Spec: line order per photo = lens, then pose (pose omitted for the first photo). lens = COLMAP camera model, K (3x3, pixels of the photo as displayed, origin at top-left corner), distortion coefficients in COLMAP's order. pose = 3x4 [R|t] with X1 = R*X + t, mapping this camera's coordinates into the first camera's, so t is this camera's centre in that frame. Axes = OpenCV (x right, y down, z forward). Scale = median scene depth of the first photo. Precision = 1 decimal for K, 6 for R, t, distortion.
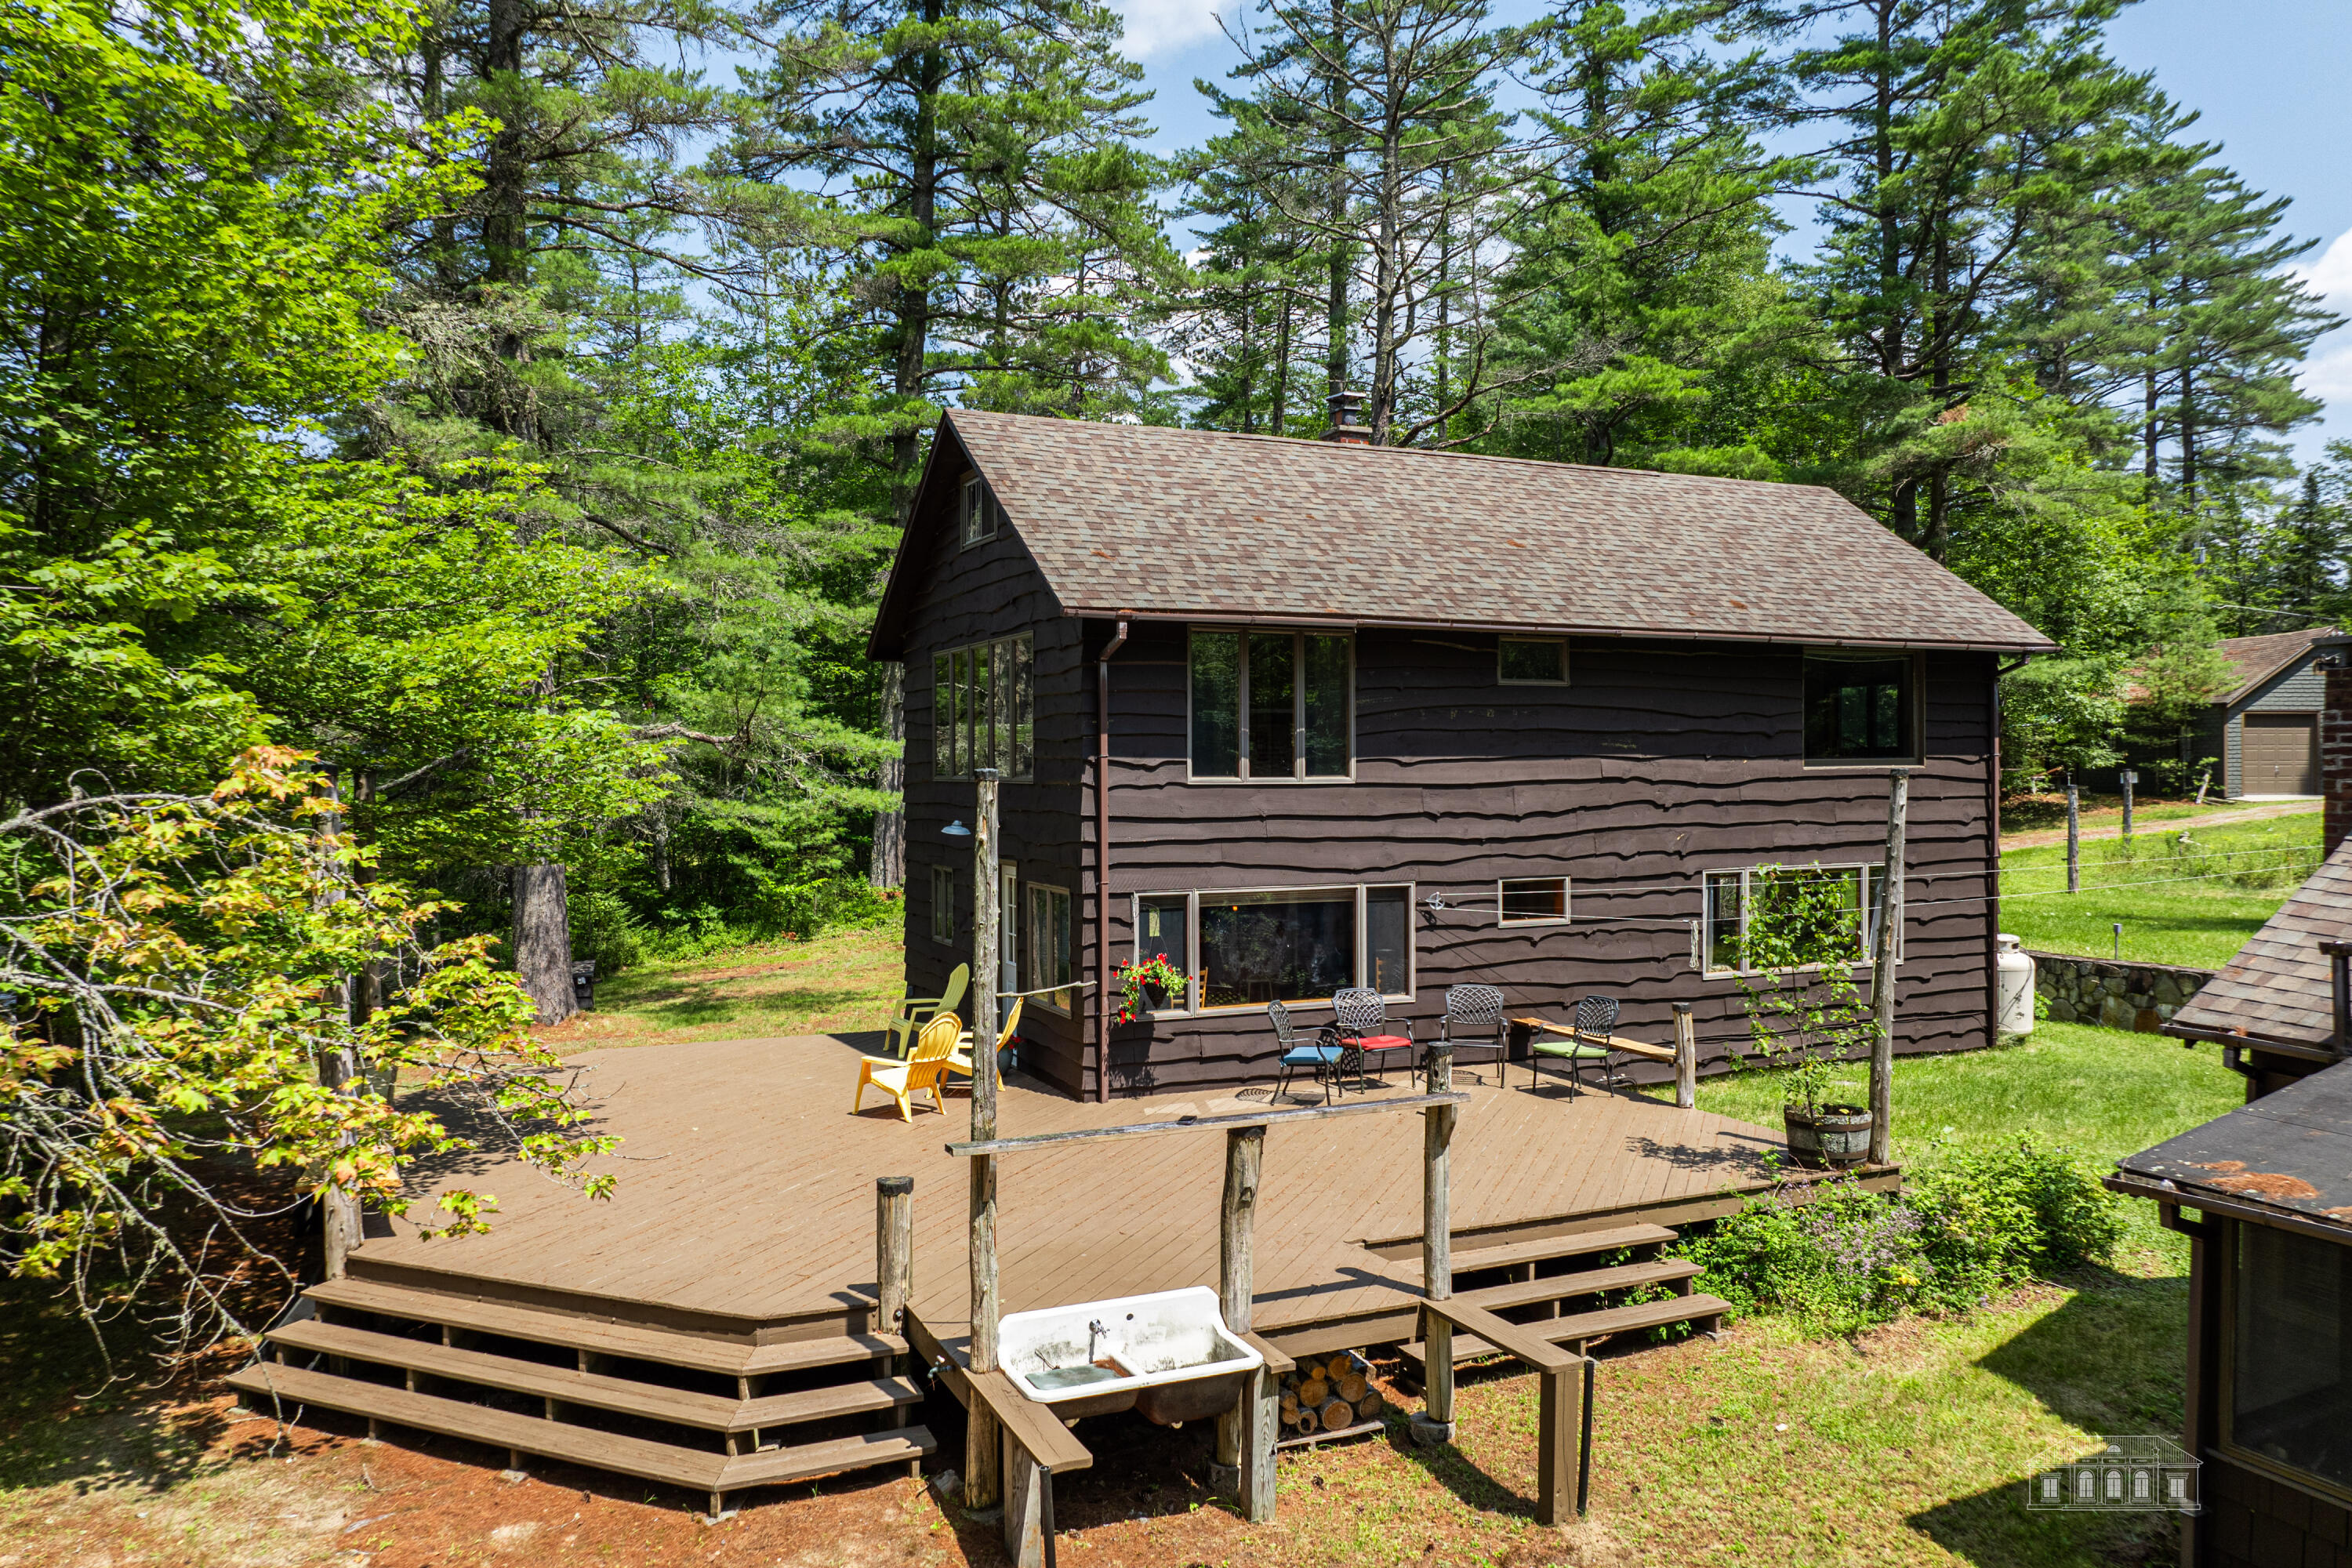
lens RADIAL K [[1658.8, 0, 1175.4], [0, 1658.8, 773.3], [0, 0, 1]] dist [-0.027455, -0.000067]
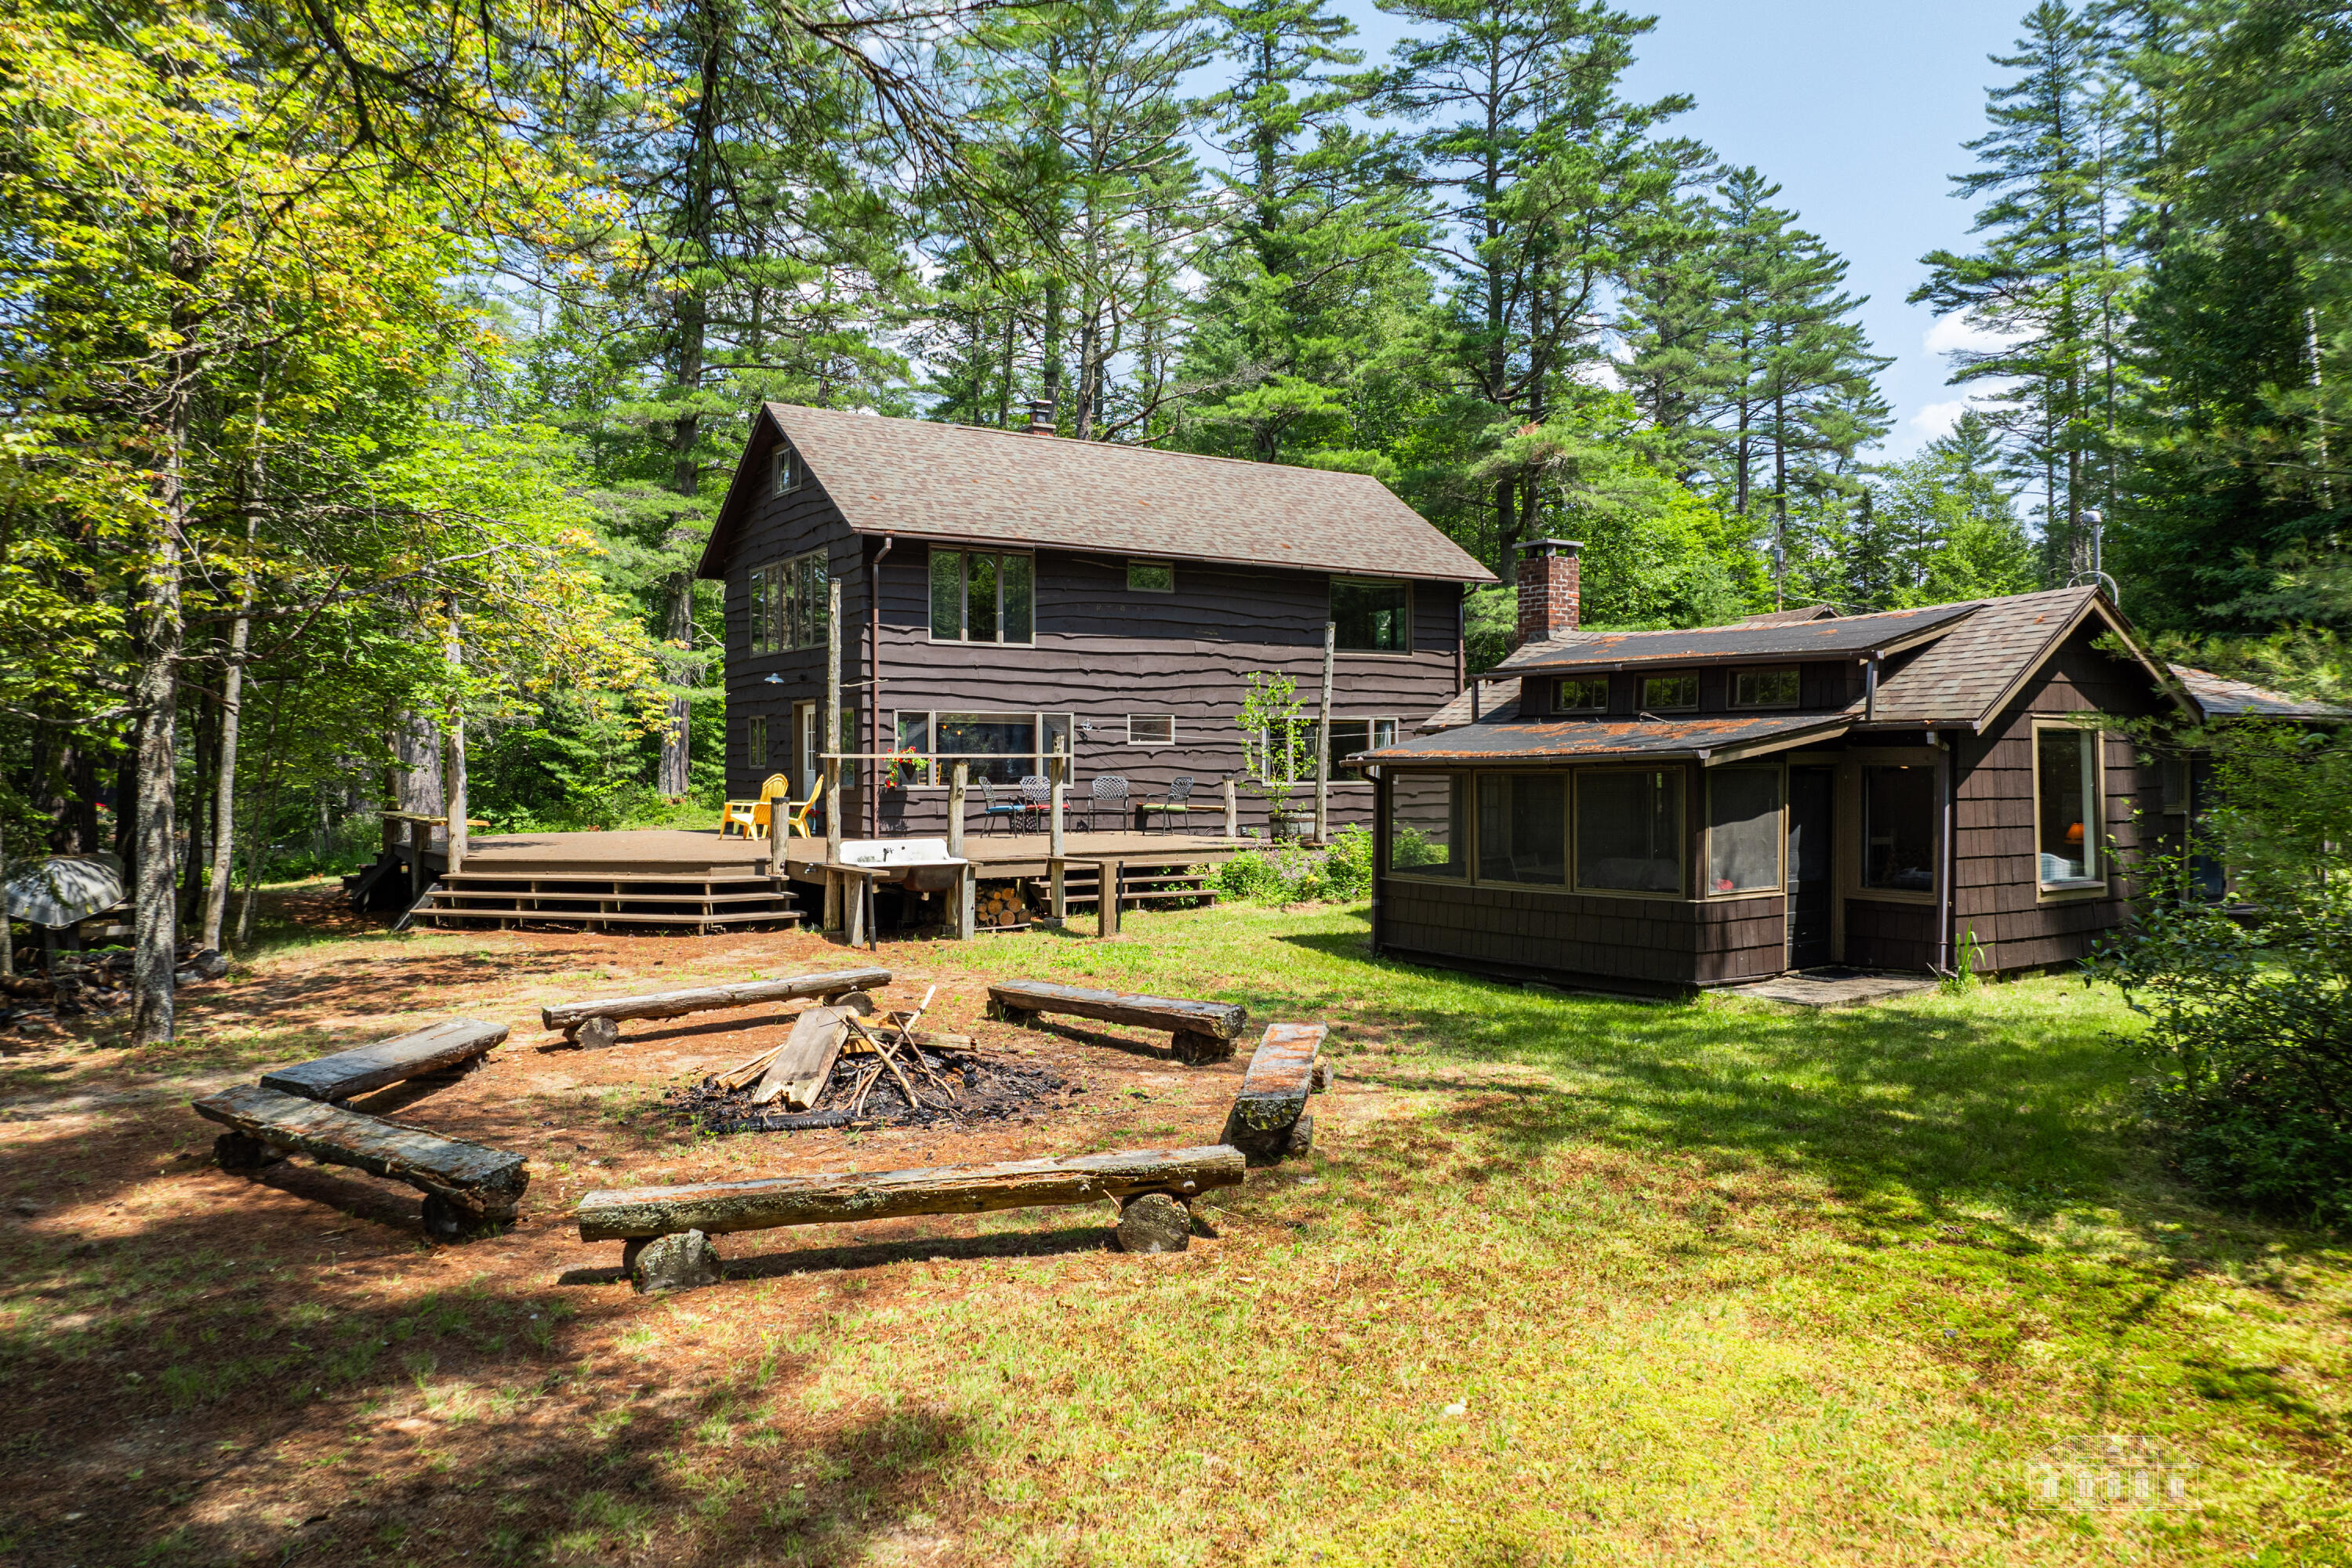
lens RADIAL K [[1658.8, 0, 1175.4], [0, 1658.8, 773.3], [0, 0, 1]] dist [-0.027455, -0.000067]
pose [[0.987190, 0.000668, 0.159548, -0.004209], [-0.000757, 1.000000, 0.000496, 0.043841], [-0.159547, -0.000610, 0.987190, -0.205633]]
